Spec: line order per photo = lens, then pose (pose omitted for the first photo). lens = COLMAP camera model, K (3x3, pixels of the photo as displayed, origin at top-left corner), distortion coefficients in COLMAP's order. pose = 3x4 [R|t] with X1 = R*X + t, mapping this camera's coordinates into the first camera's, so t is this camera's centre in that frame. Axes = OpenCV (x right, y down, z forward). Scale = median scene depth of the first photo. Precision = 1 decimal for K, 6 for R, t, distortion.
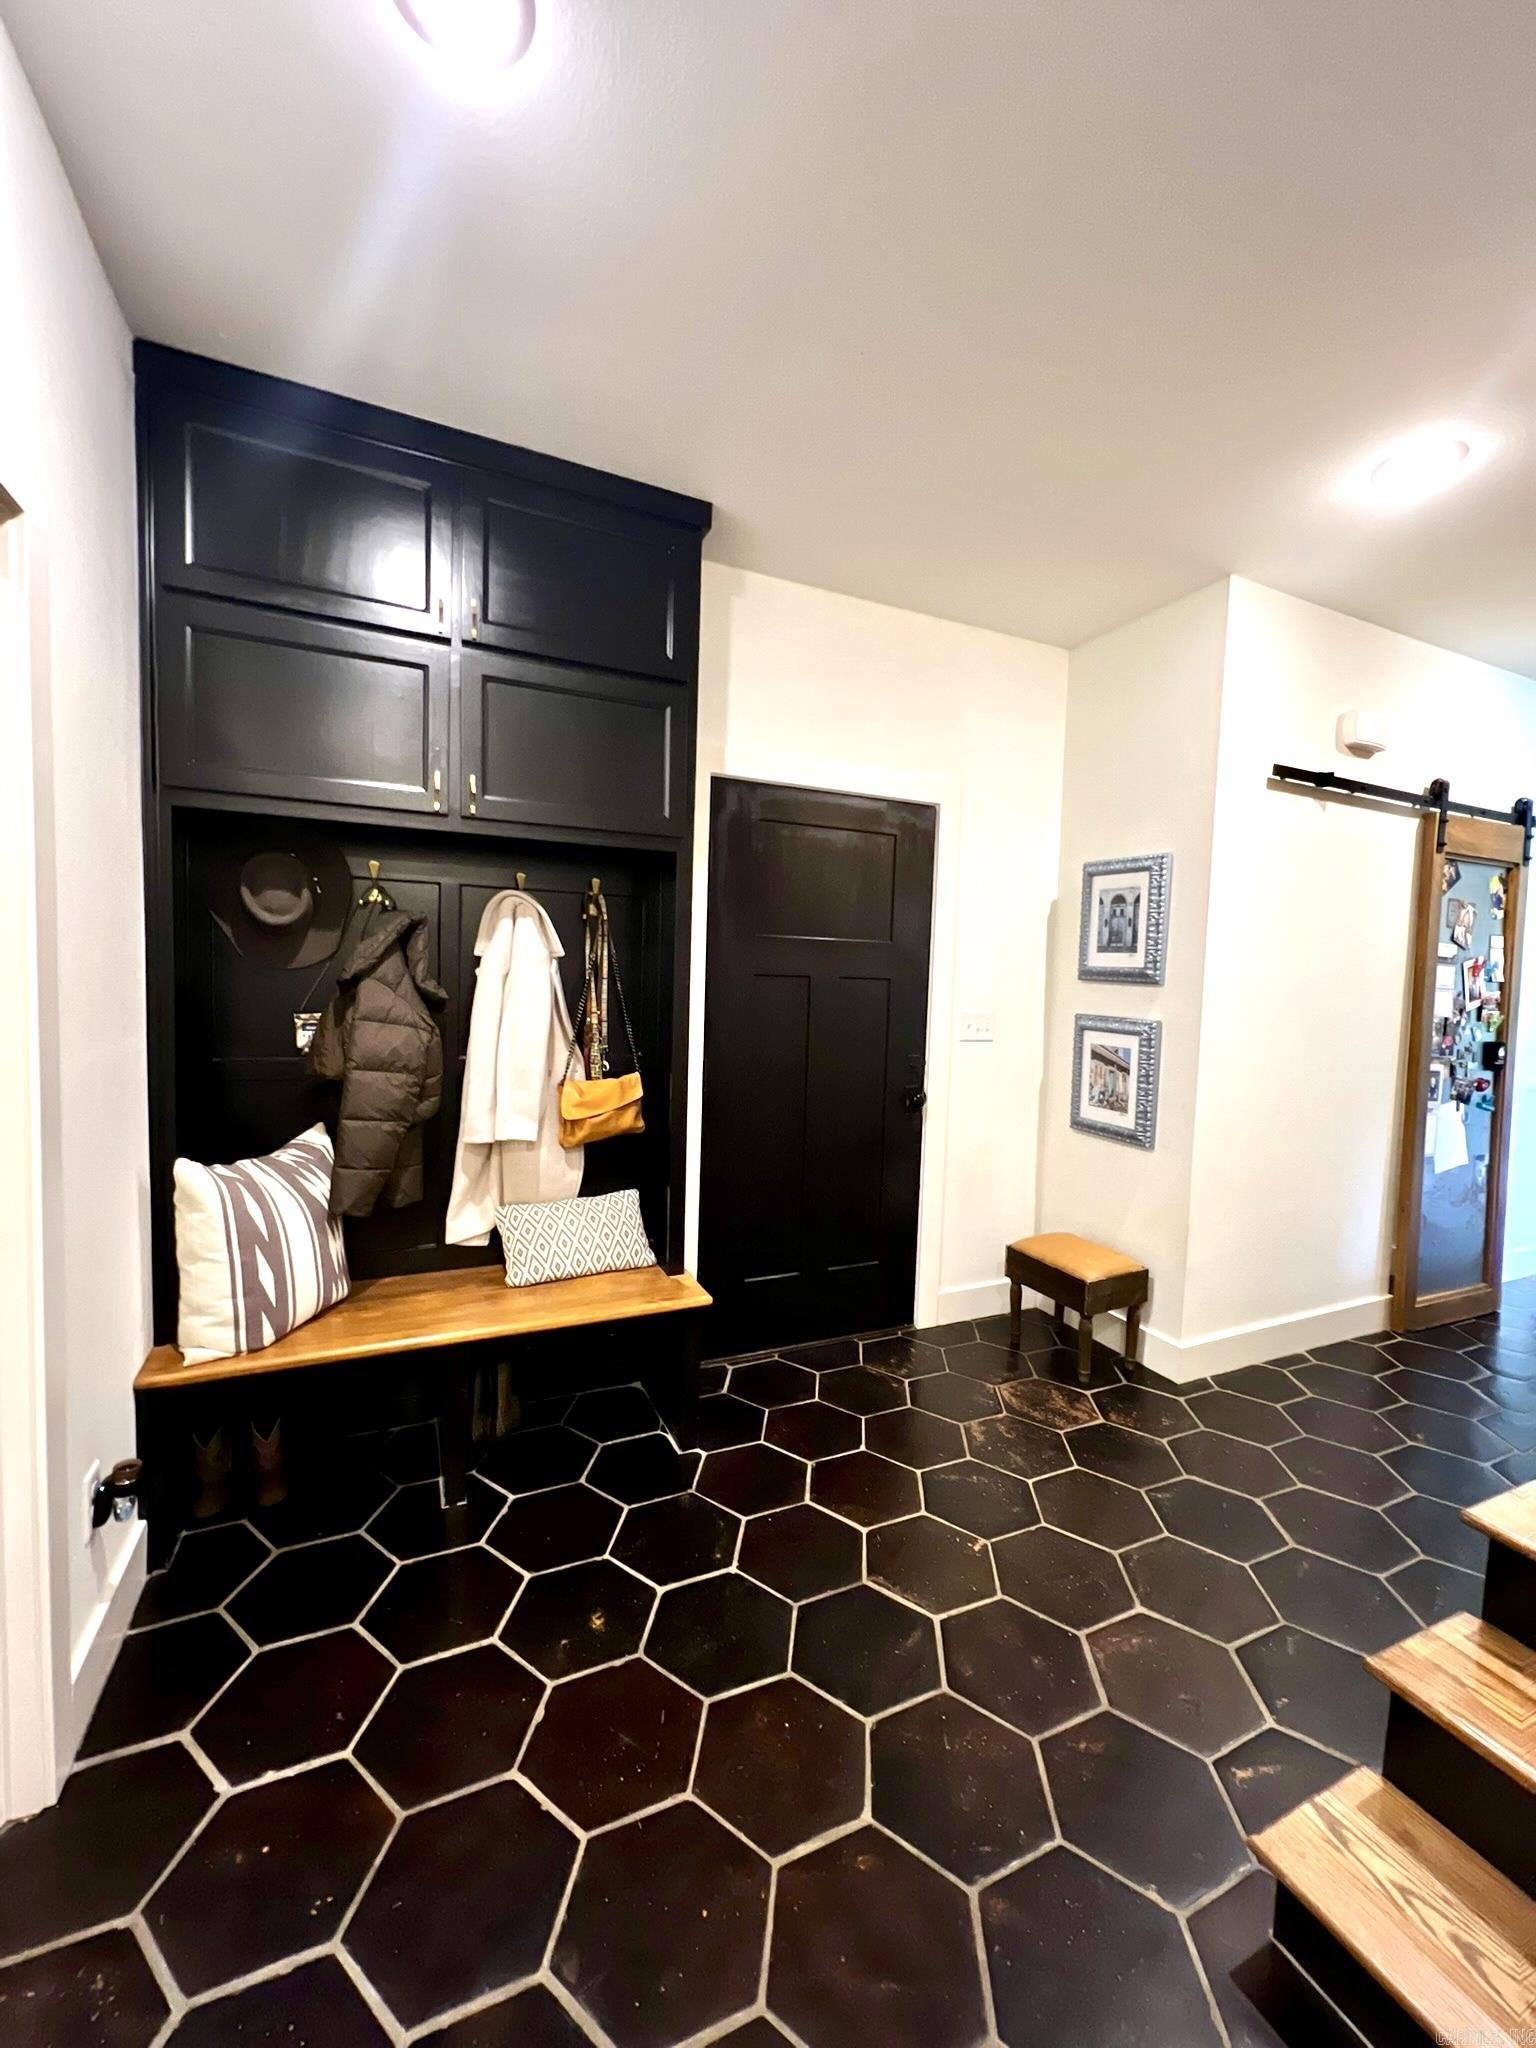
lens RADIAL K [[822.0, 0, 780.9], [0, 822.0, 1025.4], [0, 0, 1]] dist [-0.006295, 0.000637]
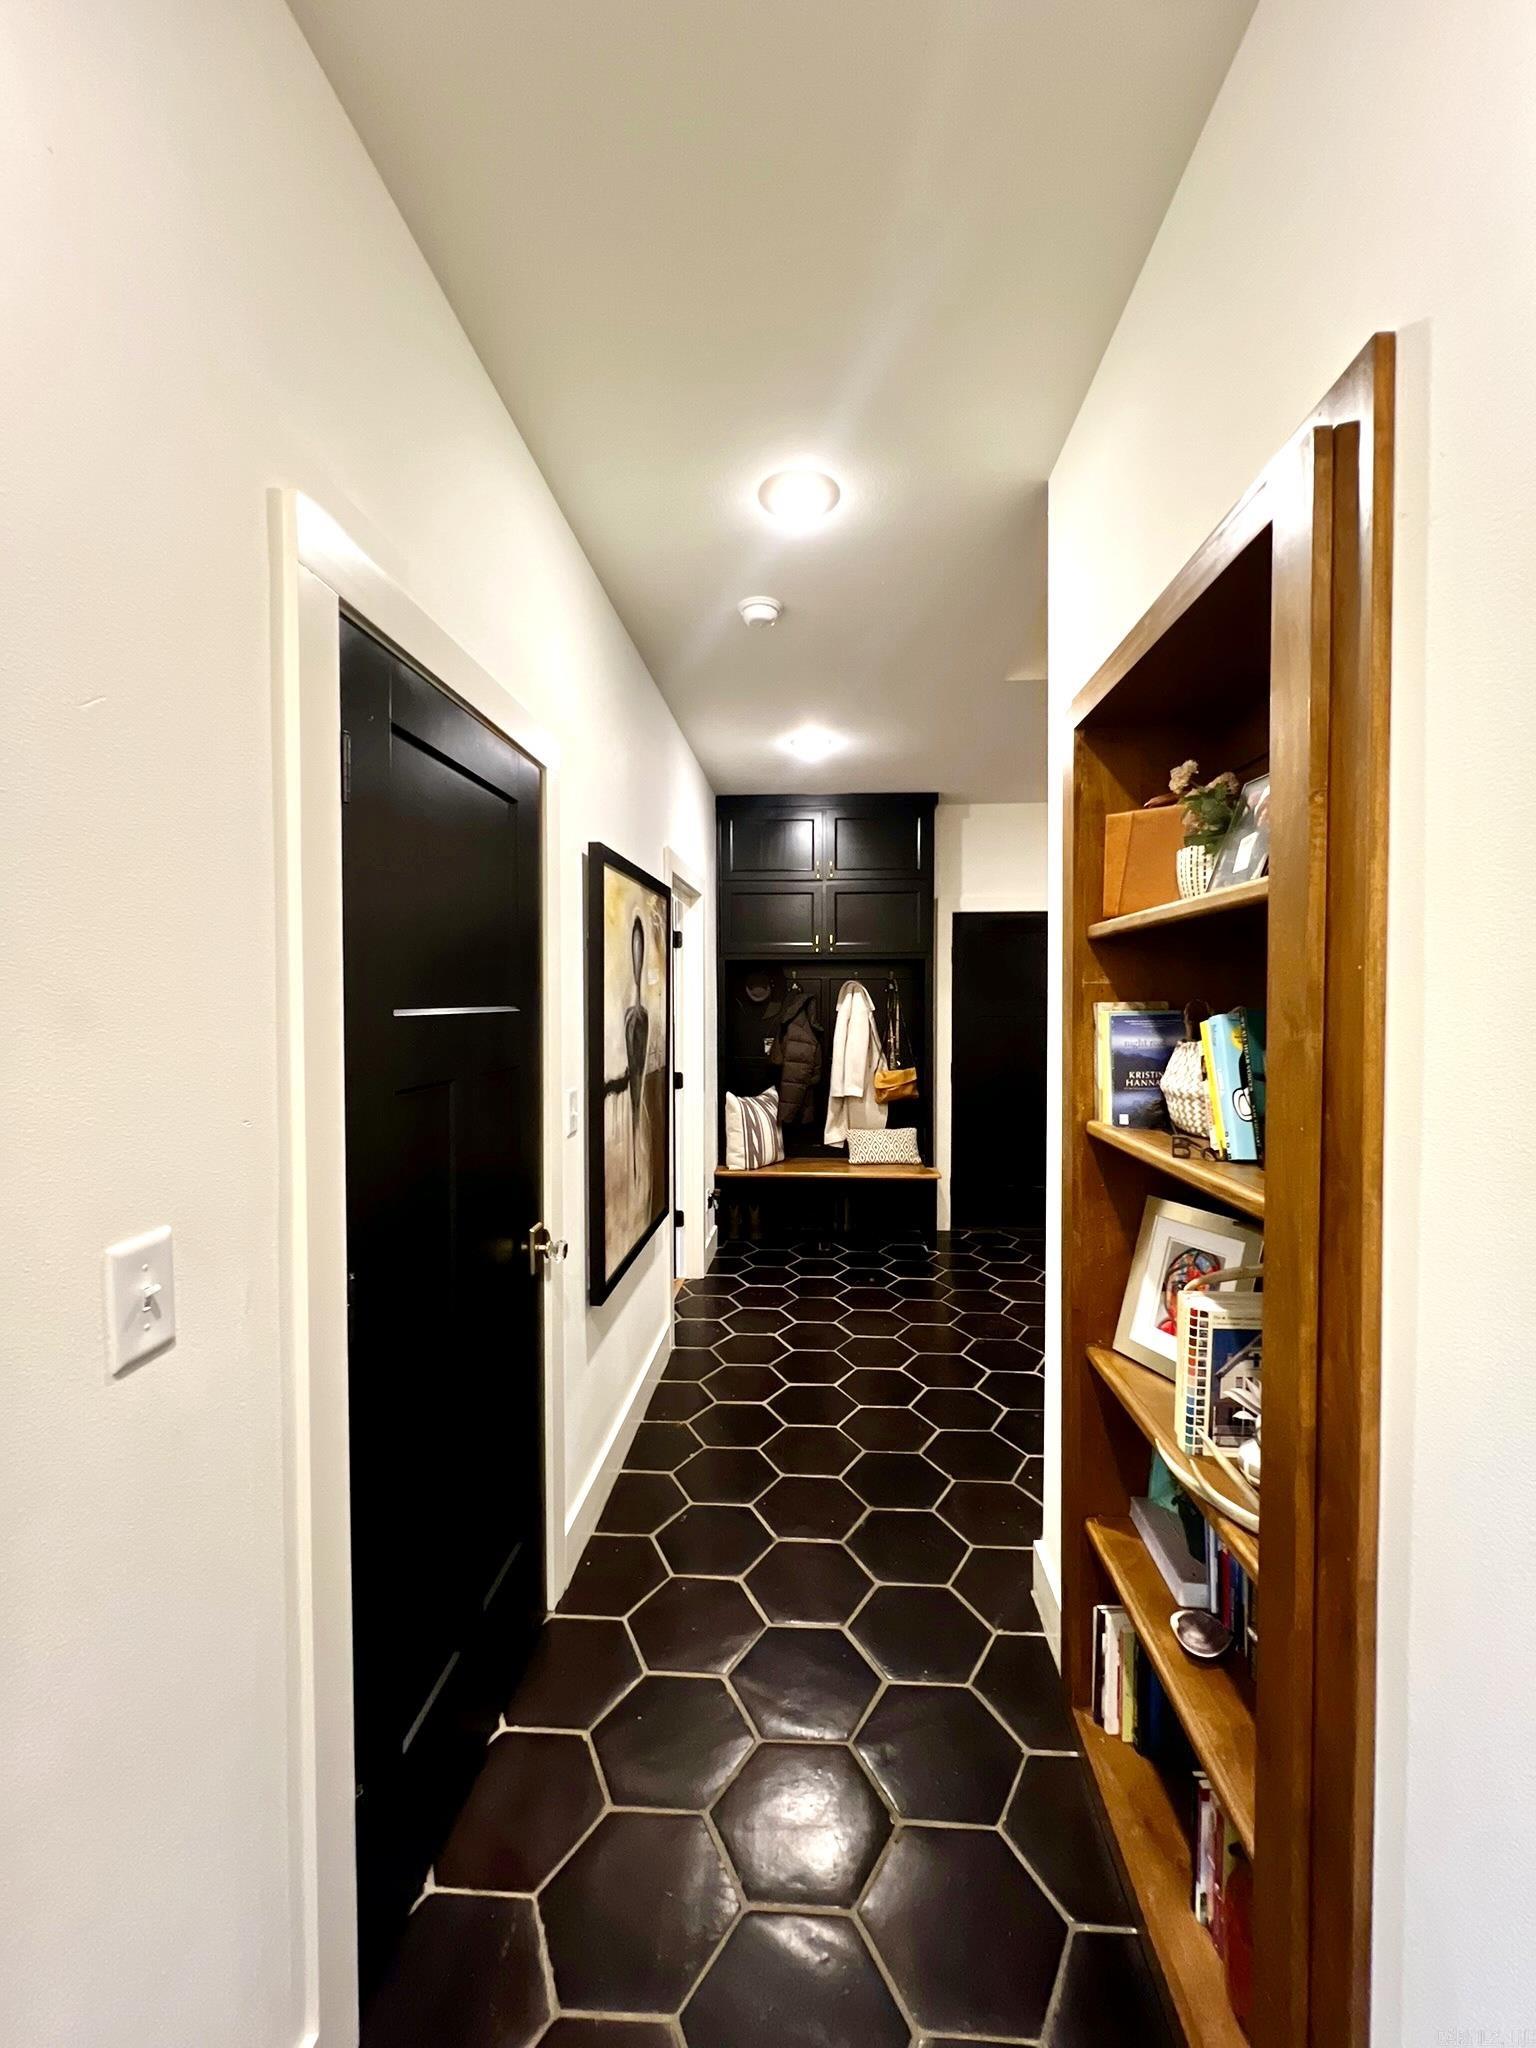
lens RADIAL K [[822.0, 0, 774.1], [0, 822.0, 1027.0], [0, 0, 1]] dist [-0.006295, 0.000637]
pose [[0.877240, -0.020948, -0.479594, 0.552313], [-0.000525, 0.999005, -0.044596, 0.056665], [0.480051, 0.039373, 0.876356, -1.032333]]
